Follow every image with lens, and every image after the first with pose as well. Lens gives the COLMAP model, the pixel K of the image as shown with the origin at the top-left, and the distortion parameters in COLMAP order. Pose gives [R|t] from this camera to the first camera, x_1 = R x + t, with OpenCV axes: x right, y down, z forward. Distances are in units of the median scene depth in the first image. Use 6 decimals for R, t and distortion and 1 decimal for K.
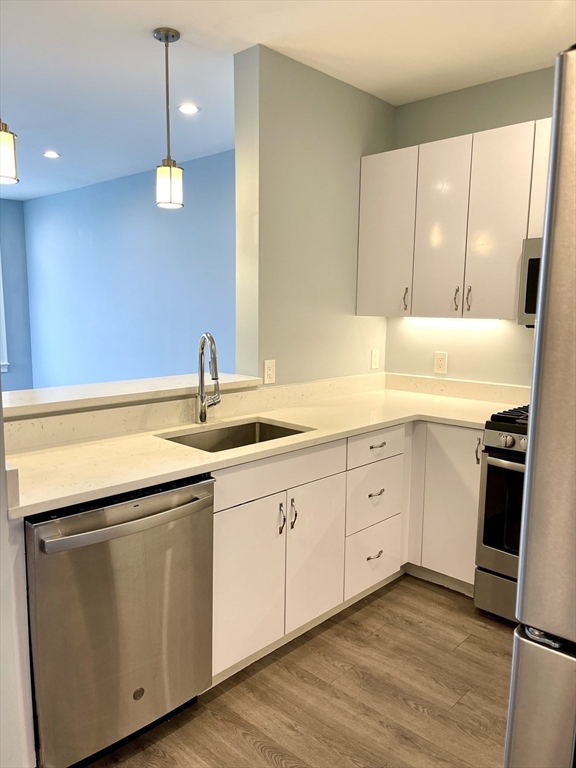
lens RADIAL K [[579.2, 0, 290.9], [0, 579.2, 382.4], [0, 0, 1]] dist [0.041864, -0.008996]
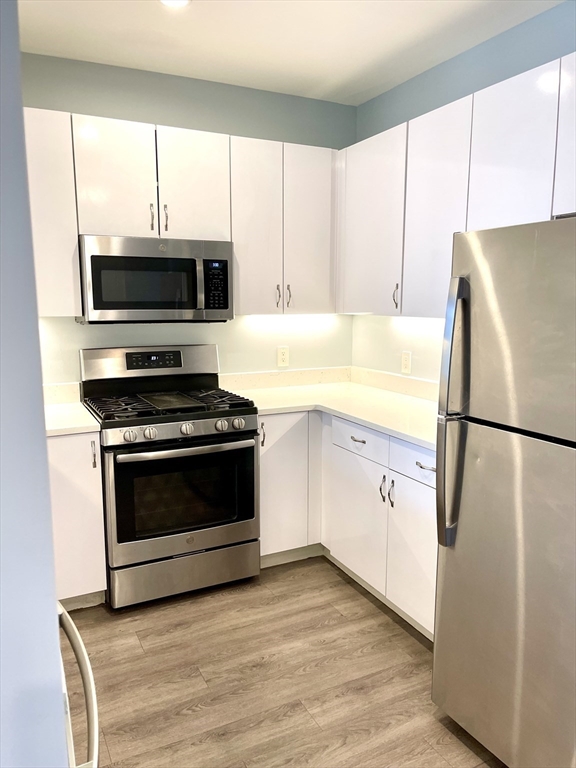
lens RADIAL K [[579.2, 0, 289.3], [0, 579.2, 386.4], [0, 0, 1]] dist [0.041864, -0.008996]
pose [[0.373312, -0.154893, 0.914684, -0.536951], [0.129525, 0.985008, 0.113939, -0.073181], [-0.918619, 0.075940, 0.387778, 0.423286]]
